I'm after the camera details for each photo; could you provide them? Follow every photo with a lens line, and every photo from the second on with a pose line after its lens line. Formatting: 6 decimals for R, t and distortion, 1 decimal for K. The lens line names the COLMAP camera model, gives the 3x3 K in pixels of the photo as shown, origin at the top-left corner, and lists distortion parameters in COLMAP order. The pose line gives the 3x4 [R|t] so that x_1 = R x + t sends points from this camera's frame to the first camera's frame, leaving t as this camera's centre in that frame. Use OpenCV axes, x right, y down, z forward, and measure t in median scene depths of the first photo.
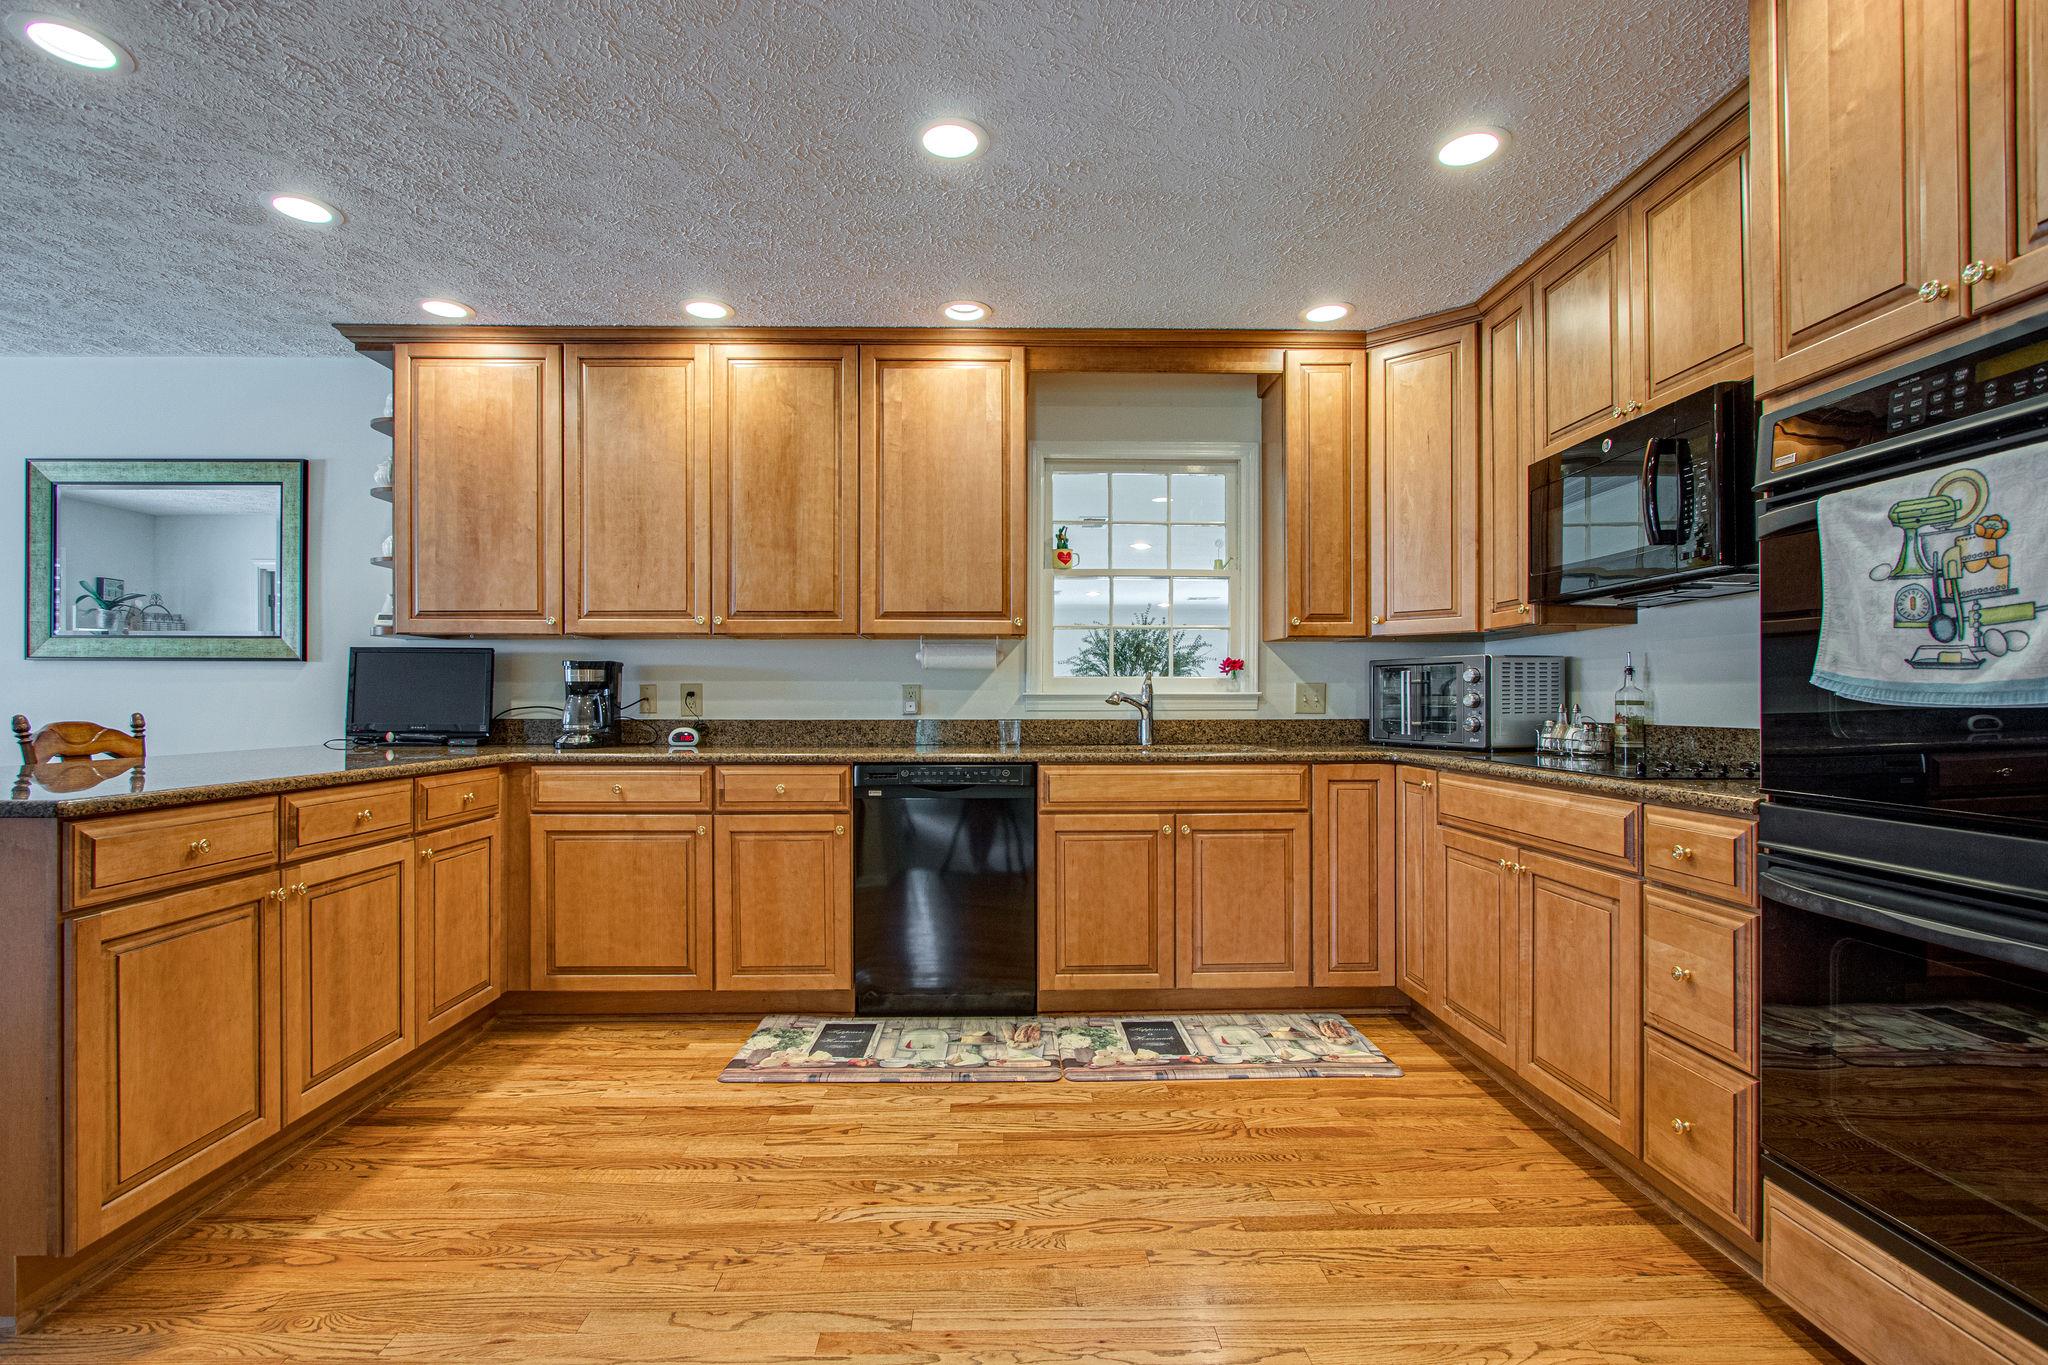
lens RADIAL K [[967.2, 0, 1014.8], [0, 967.2, 694.1], [0, 0, 1]] dist [0.000435, 0.000150]
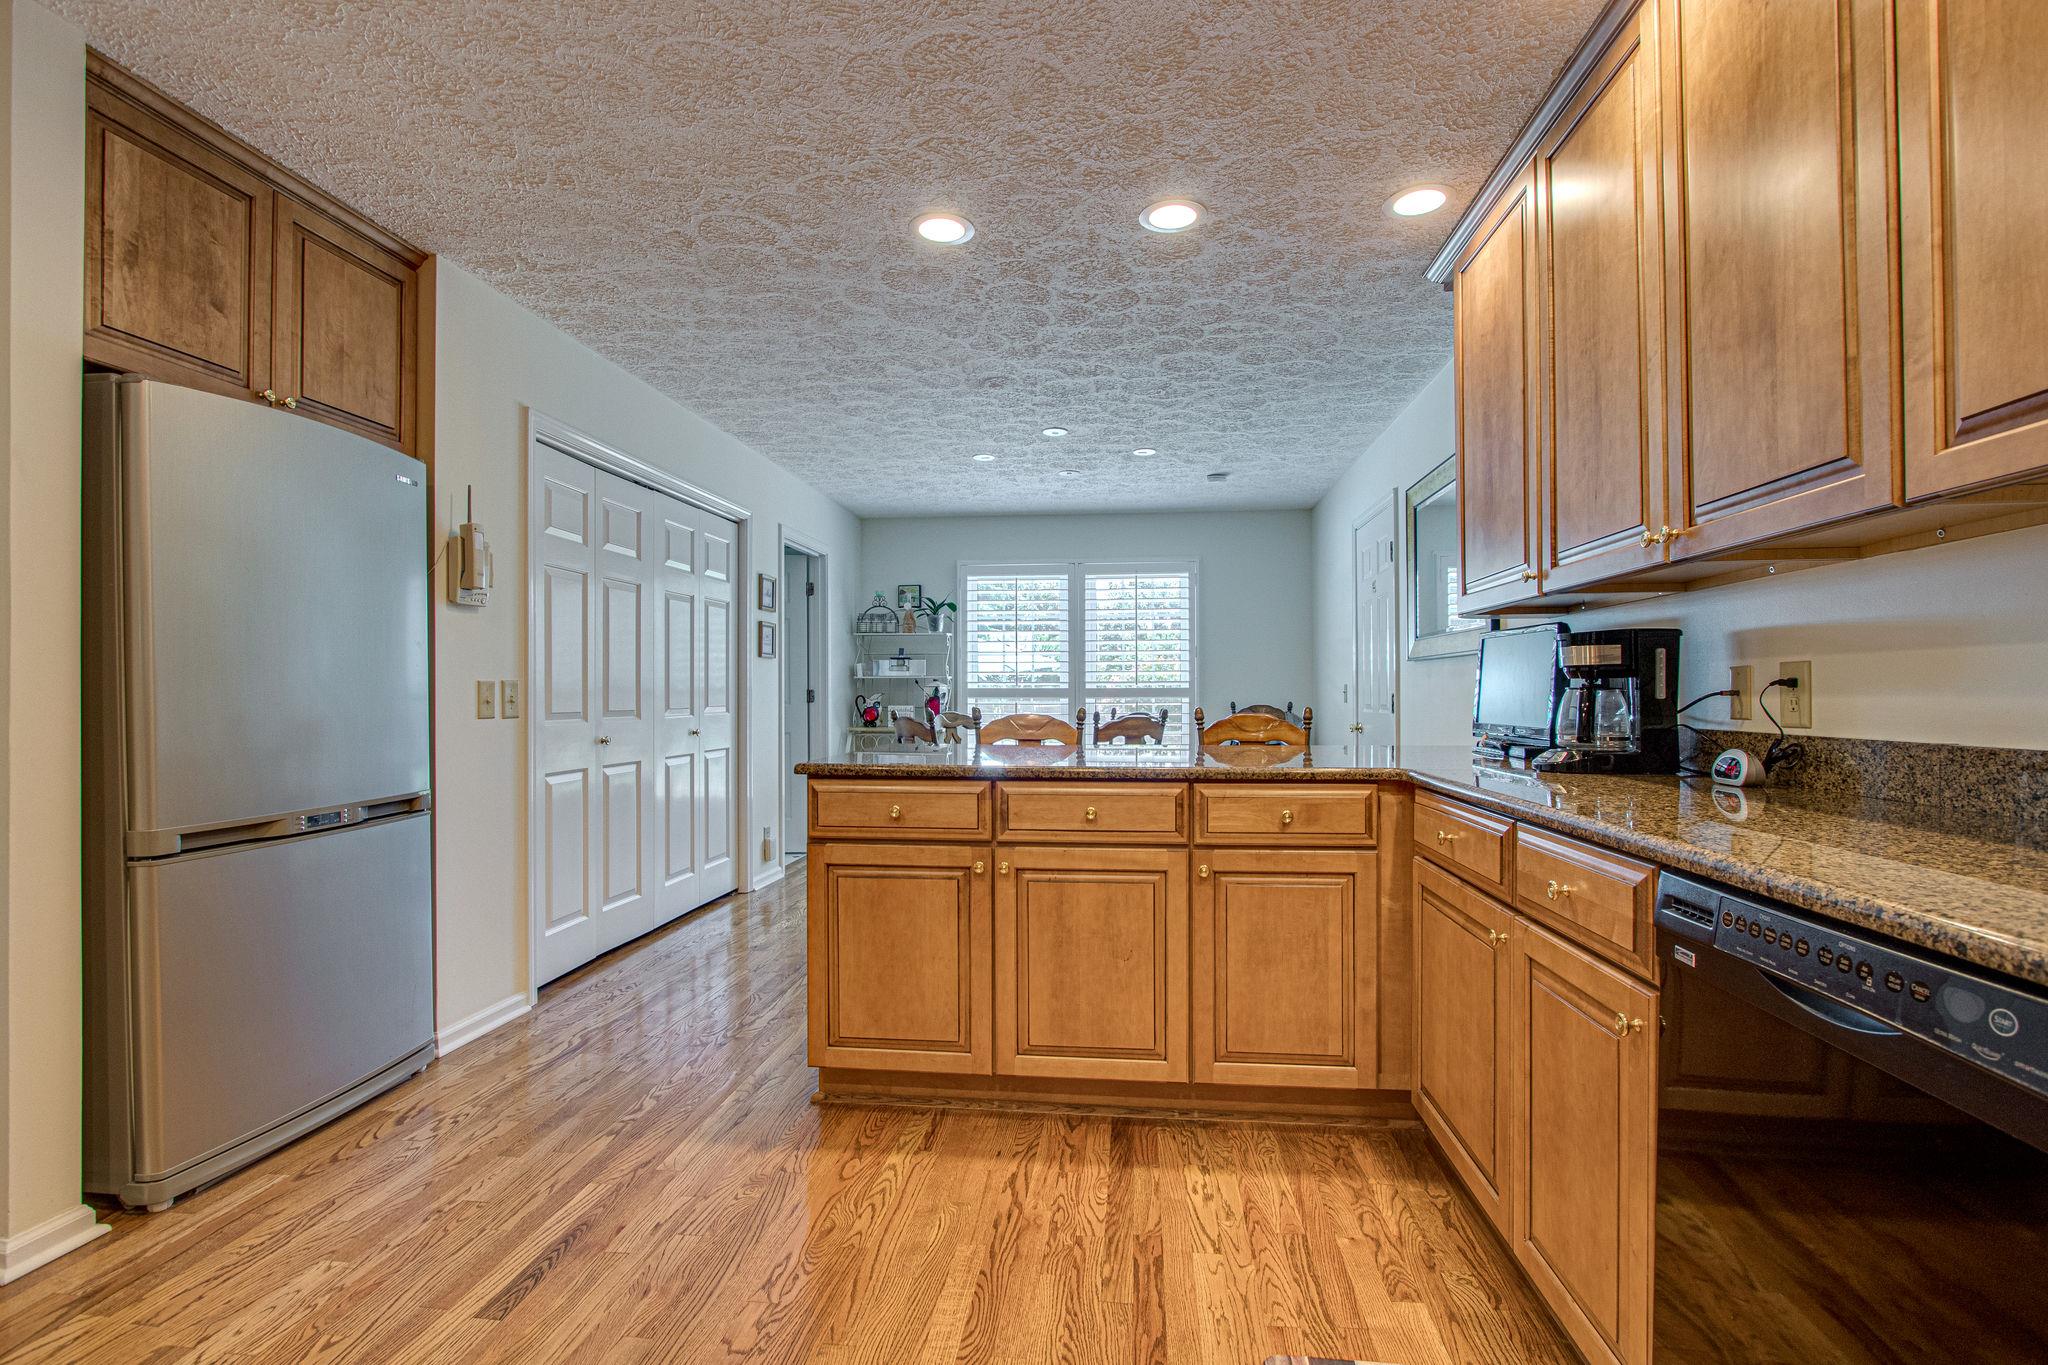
lens RADIAL K [[967.2, 0, 1017.5], [0, 967.2, 688.6], [0, 0, 1]] dist [0.000435, 0.000150]
pose [[-0.145709, -0.006146, -0.989308, 0.327358], [0.011816, 0.999899, -0.007952, 0.003600], [0.989257, -0.012849, -0.145622, 1.066571]]
